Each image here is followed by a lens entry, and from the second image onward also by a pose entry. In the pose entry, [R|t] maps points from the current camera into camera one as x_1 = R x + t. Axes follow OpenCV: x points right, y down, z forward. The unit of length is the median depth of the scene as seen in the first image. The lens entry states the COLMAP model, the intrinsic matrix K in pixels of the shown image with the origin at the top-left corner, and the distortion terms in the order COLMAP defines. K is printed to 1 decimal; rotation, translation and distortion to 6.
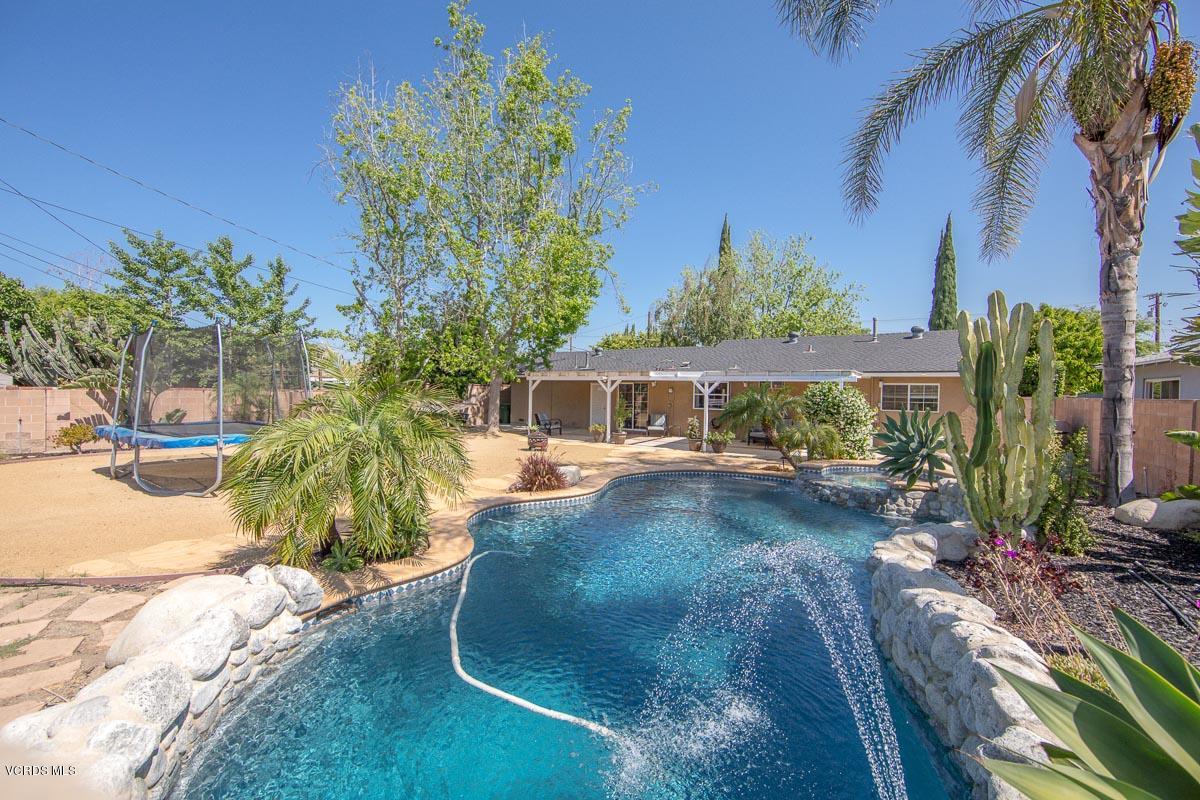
lens RADIAL K [[481.1, 0, 565.0], [0, 481.1, 388.6], [0, 0, 1]] dist [-0.013302, 0.001990]
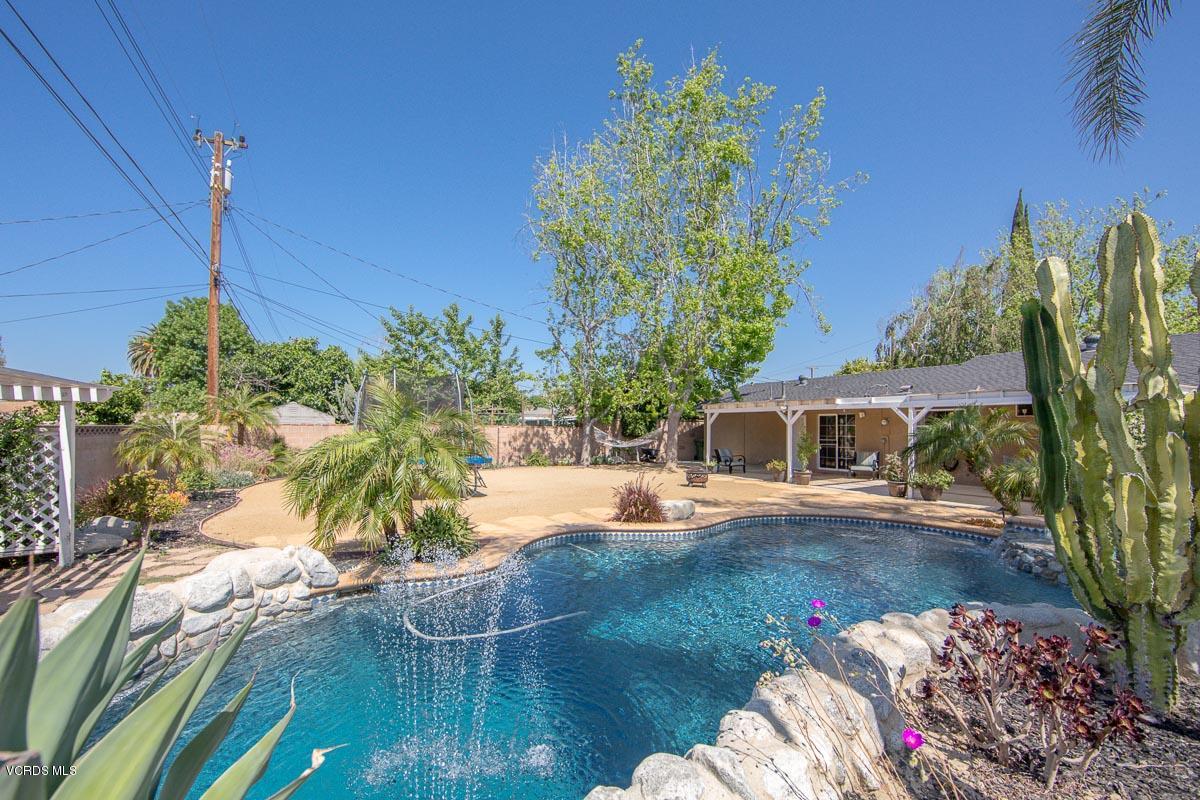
lens RADIAL K [[481.1, 0, 561.3], [0, 481.1, 412.3], [0, 0, 1]] dist [-0.013302, 0.001990]
pose [[0.880220, -0.021854, -0.474062, 0.125722], [0.006009, 0.999372, -0.034912, 0.012265], [0.474527, 0.027882, 0.879799, 0.037761]]
